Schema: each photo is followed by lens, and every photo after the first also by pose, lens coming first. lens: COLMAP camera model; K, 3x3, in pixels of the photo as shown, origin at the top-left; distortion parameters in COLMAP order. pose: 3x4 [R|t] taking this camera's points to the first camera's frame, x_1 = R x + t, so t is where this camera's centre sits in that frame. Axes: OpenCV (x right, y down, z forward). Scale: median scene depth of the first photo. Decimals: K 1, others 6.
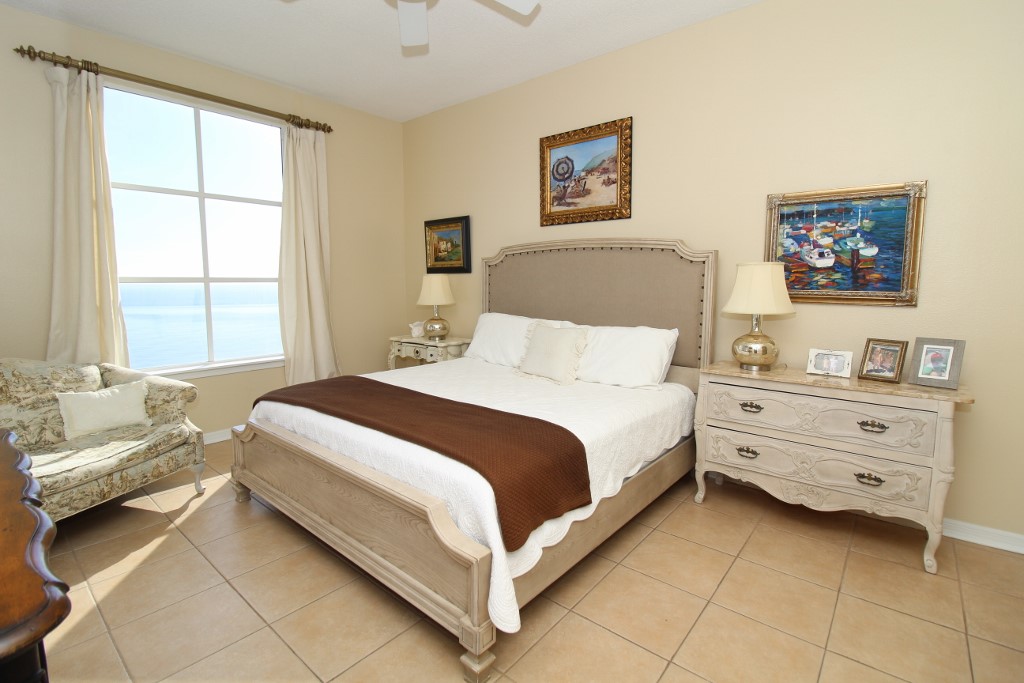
lens RADIAL K [[472.5, 0, 512.1], [0, 472.5, 335.9], [0, 0, 1]] dist [-0.007105, -0.006817]
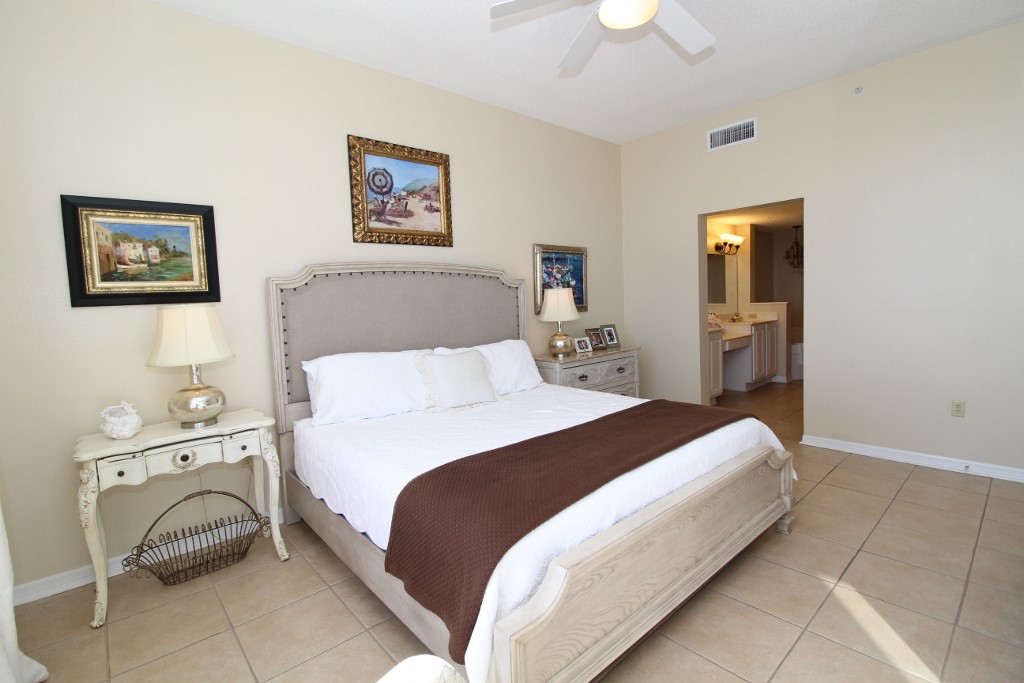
lens RADIAL K [[472.5, 0, 513.2], [0, 472.5, 336.0], [0, 0, 1]] dist [-0.007105, -0.006817]
pose [[0.142037, -0.090722, 0.985695, -0.782692], [0.146418, 0.986763, 0.069722, -0.096902], [-0.978973, 0.134420, 0.153440, 0.686933]]
